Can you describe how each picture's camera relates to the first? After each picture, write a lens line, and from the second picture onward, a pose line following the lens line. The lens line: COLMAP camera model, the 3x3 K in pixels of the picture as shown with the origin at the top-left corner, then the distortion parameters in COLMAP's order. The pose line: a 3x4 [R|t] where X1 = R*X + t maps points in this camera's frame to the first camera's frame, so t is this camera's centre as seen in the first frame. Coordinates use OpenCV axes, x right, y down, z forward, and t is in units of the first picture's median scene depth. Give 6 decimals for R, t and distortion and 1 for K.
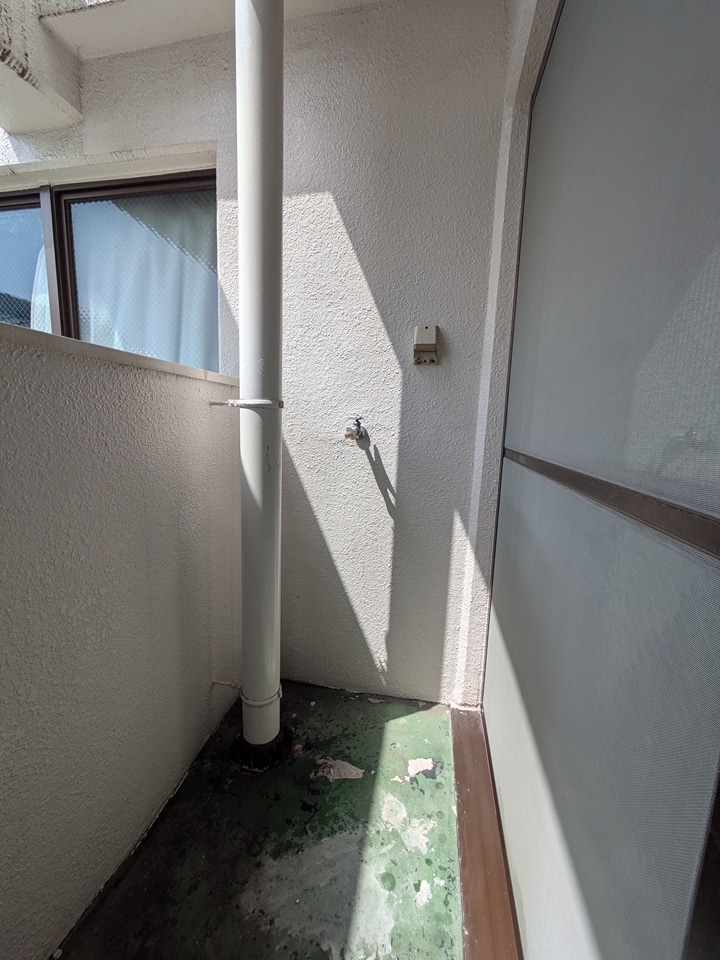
lens RADIAL K [[377.7, 0, 360.0], [0, 377.7, 480.0], [0, 0, 1]] dist [0.001369, -0.000933]
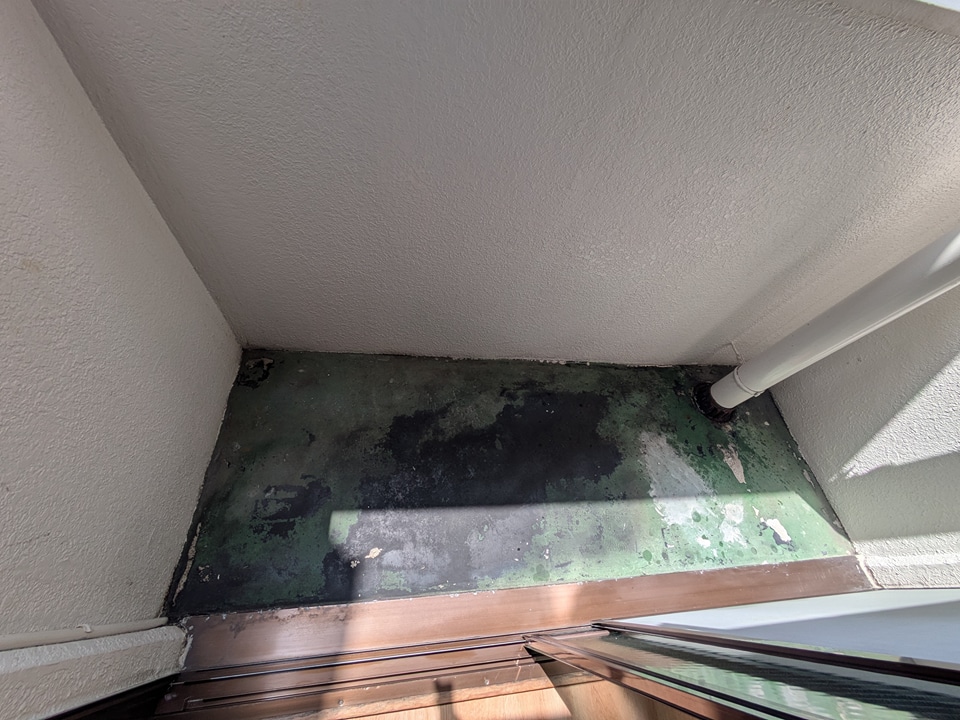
lens RADIAL K [[389.1, 0, 478.4], [0, 389.1, 362.1], [0, 0, 1]] dist [0.000122, 0.004873]
pose [[0.280359, 0.831824, -0.479028, 0.047191], [-0.320183, 0.551500, 0.770279, -0.160365], [0.904921, -0.062578, 0.420954, -0.316494]]
